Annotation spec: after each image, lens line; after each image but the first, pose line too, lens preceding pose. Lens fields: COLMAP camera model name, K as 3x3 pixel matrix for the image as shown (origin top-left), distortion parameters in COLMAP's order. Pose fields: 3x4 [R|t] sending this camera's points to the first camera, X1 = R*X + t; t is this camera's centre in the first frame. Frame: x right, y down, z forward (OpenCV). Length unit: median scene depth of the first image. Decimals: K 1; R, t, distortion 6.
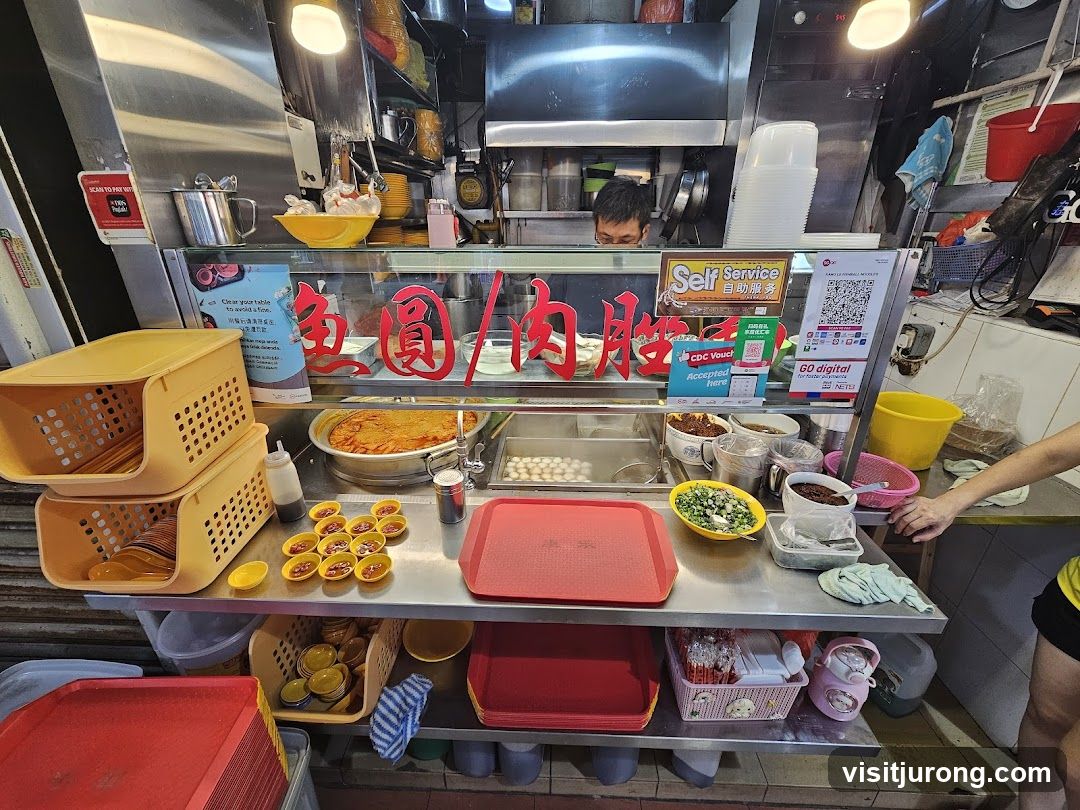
lens RADIAL K [[438.2, 0, 545.0], [0, 438.2, 415.0], [0, 0, 1]] dist [-0.004702, 0.001993]
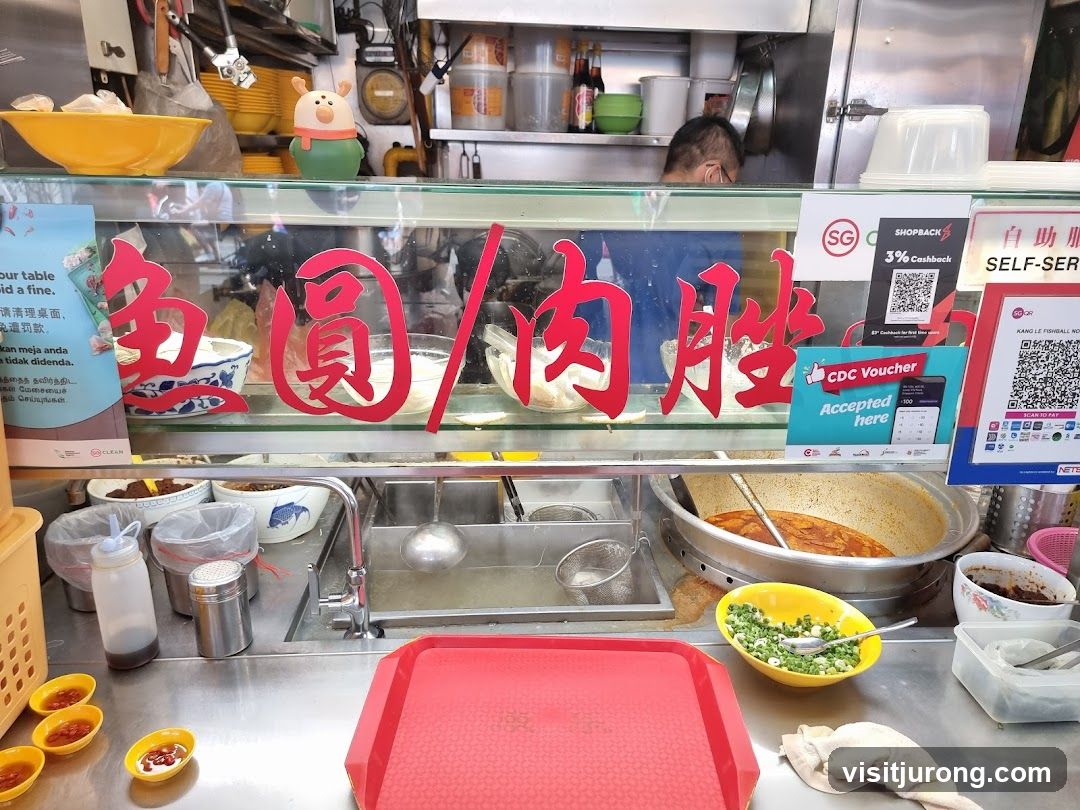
lens RADIAL K [[760.1, 0, 536.9], [0, 760.1, 413.2], [0, 0, 1]] dist [0.024189, -0.009066]
pose [[0.994787, -0.011706, 0.101304, -0.146874], [0.020854, 0.995749, -0.089715, -0.001364], [-0.099823, 0.091360, 0.990802, 0.055008]]
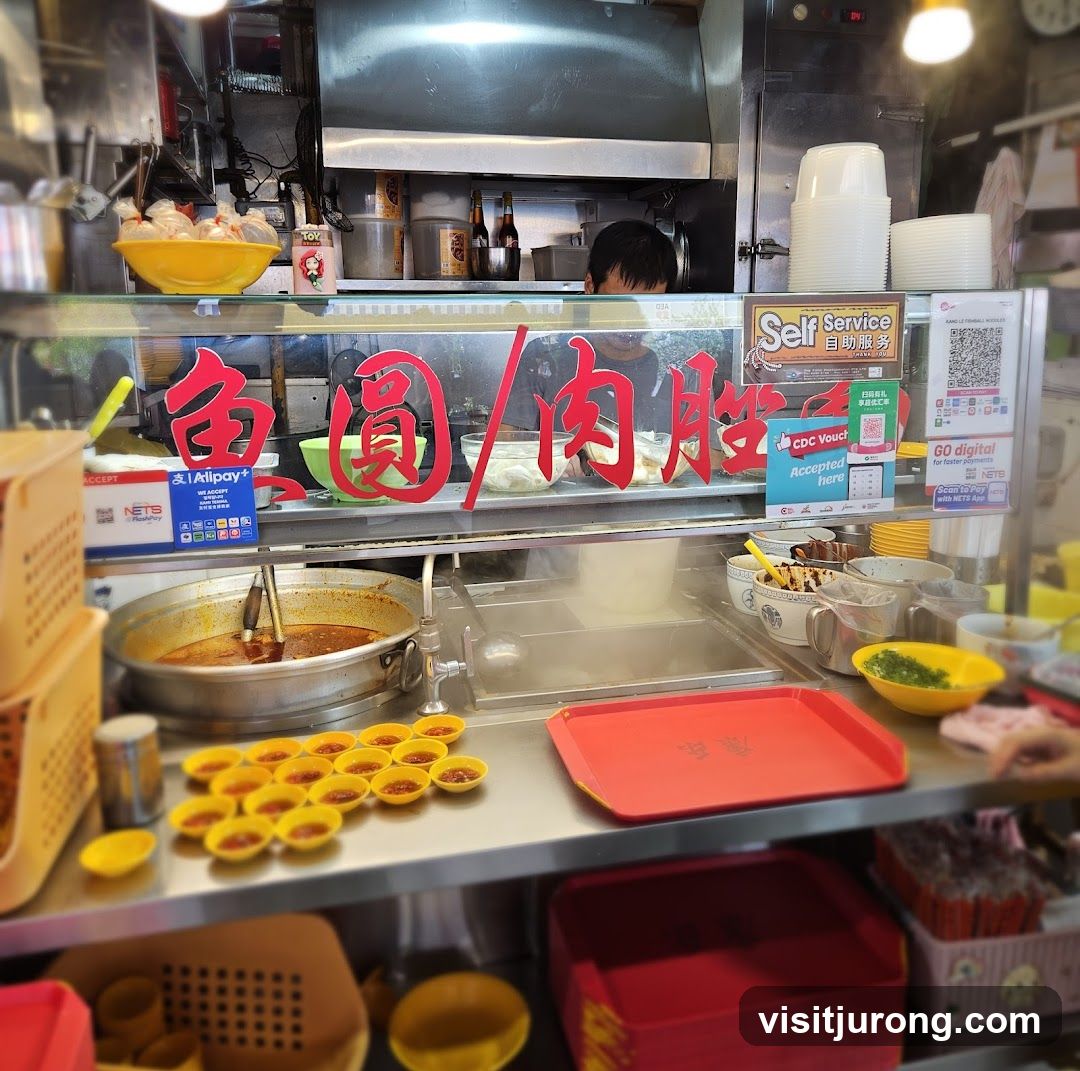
lens RADIAL K [[1044.5, 0, 527.8], [0, 1044.5, 530.3], [0, 0, 1]] dist [0.060106, 0.000000]
pose [[0.959745, -0.058516, 0.274710, -0.530824], [0.122273, 0.967560, -0.221081, 0.316422], [-0.252862, 0.245771, 0.935766, -0.406975]]
